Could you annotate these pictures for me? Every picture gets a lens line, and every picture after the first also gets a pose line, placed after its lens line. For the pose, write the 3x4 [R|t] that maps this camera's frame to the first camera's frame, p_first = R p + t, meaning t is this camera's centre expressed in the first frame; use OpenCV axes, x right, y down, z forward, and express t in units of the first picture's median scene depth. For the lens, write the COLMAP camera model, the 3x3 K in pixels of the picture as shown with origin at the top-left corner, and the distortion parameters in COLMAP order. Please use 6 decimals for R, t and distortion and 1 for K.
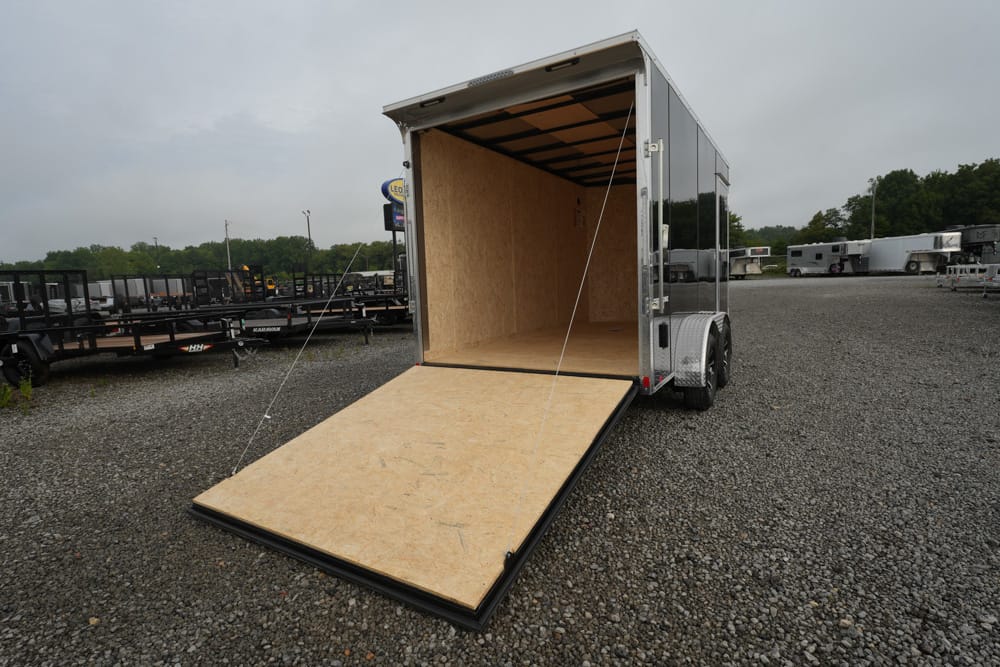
lens RADIAL K [[492.2, 0, 499.5], [0, 492.2, 335.8], [0, 0, 1]] dist [-0.007077, 0.000187]
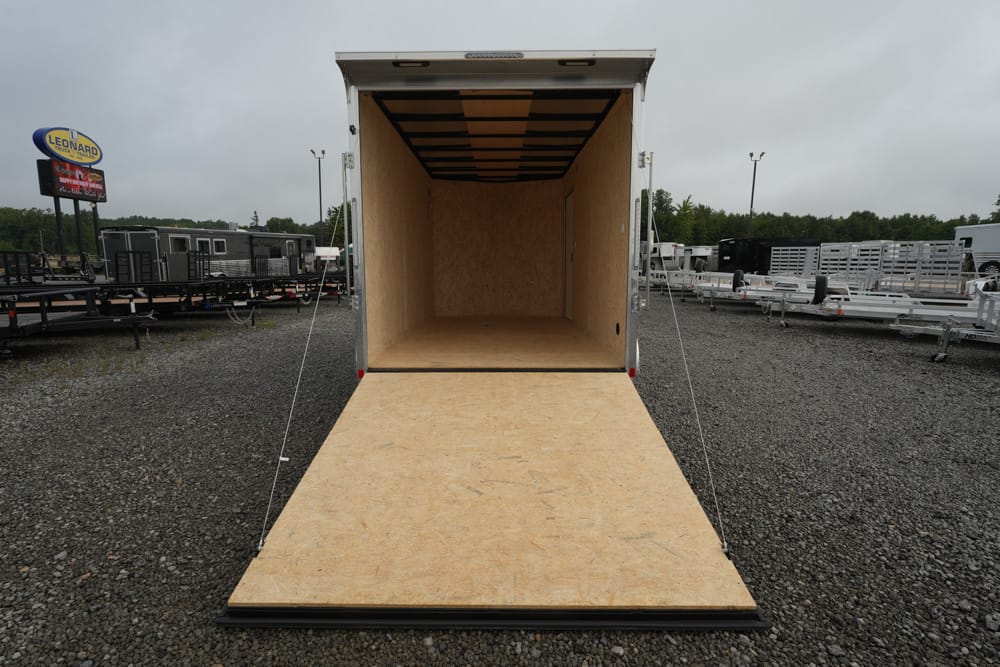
lens RADIAL K [[493.9, 0, 498.4], [0, 493.9, 332.7], [0, 0, 1]] dist [-0.007949, 0.000133]
pose [[0.858299, -0.028793, 0.512341, -0.410686], [0.024272, 0.999585, 0.015513, -0.015188], [-0.512575, -0.000879, 0.858642, 0.166082]]
